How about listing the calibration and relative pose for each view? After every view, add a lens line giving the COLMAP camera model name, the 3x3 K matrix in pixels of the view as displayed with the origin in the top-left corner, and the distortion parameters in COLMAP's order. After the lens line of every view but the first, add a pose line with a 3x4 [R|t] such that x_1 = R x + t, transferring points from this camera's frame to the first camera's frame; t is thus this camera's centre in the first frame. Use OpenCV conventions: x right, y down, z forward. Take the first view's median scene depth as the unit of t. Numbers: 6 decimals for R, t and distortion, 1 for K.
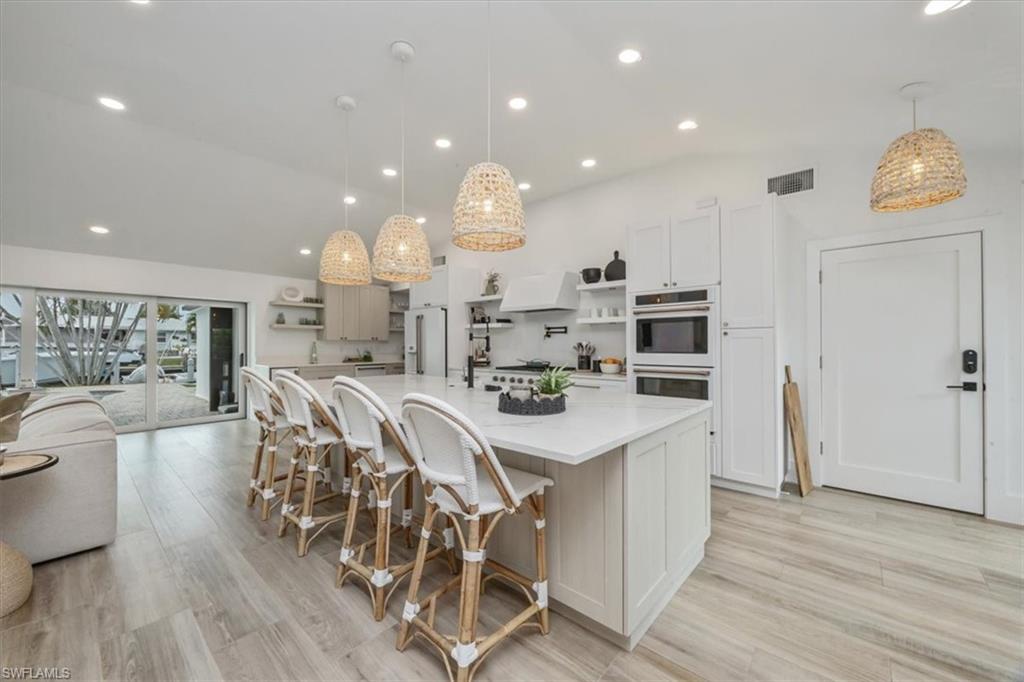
lens RADIAL K [[393.6, 0, 512.5], [0, 393.6, 342.3], [0, 0, 1]] dist [0.000957, 0.000422]
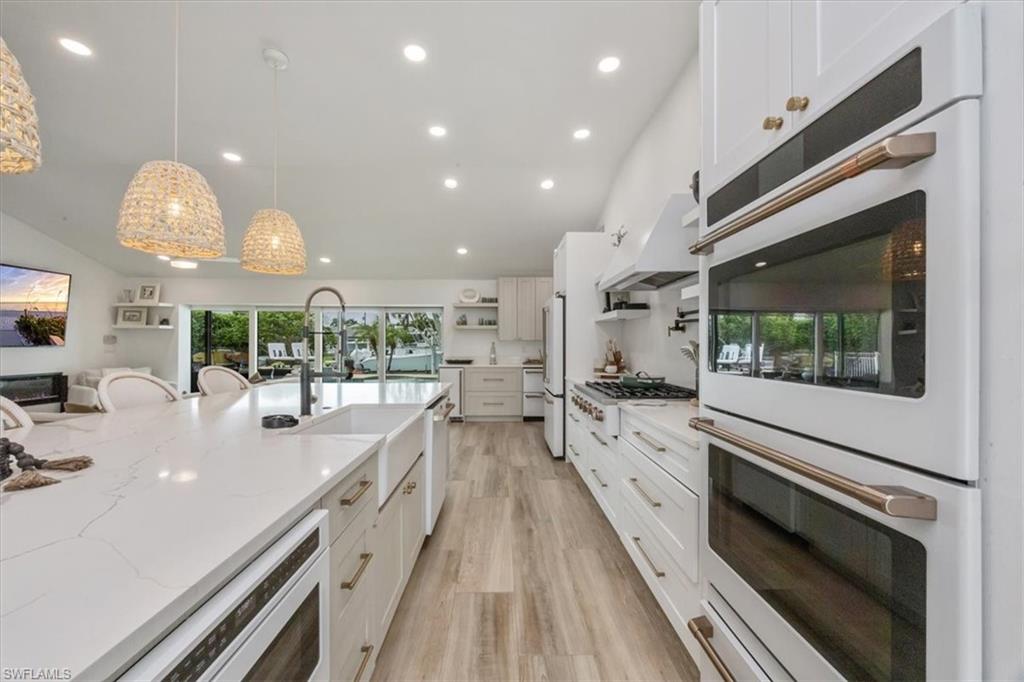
lens RADIAL K [[393.6, 0, 506.6], [0, 393.6, 345.1], [0, 0, 1]] dist [0.000957, 0.000422]
pose [[0.673453, -0.000464, -0.739230, 0.349173], [0.003334, 0.999992, 0.002409, 0.005046], [0.739222, -0.004087, 0.673449, 0.507639]]
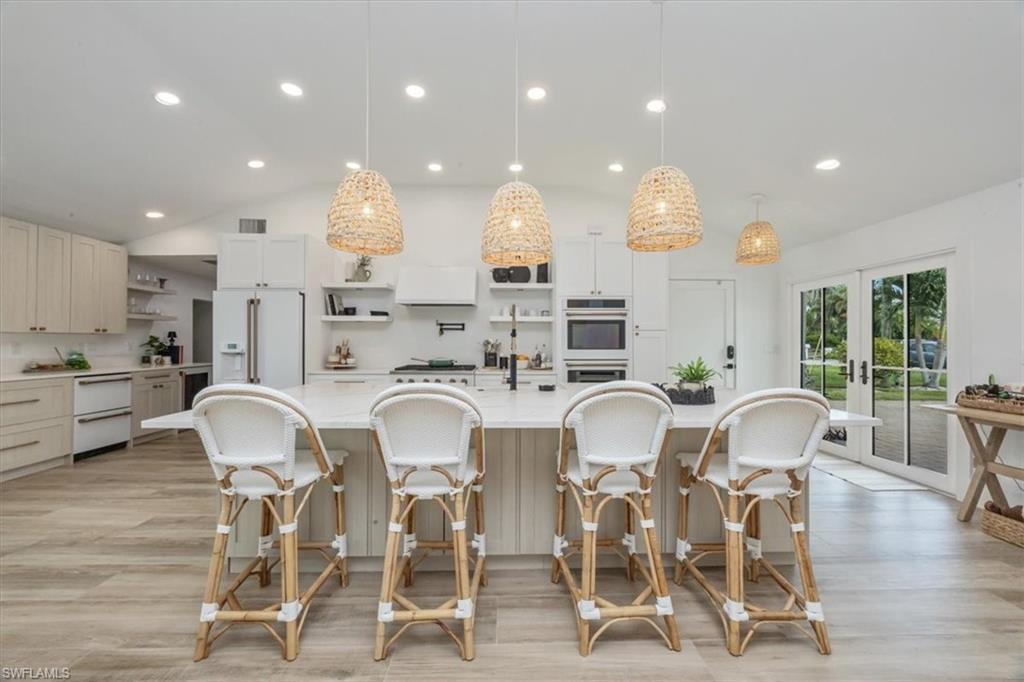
lens RADIAL K [[393.6, 0, 514.6], [0, 393.6, 337.1], [0, 0, 1]] dist [0.000957, 0.000422]
pose [[0.736485, 0.009764, 0.676383, -0.447651], [-0.006925, 0.999952, -0.006894, -0.000036], [-0.676418, 0.000393, 0.736518, 0.206376]]
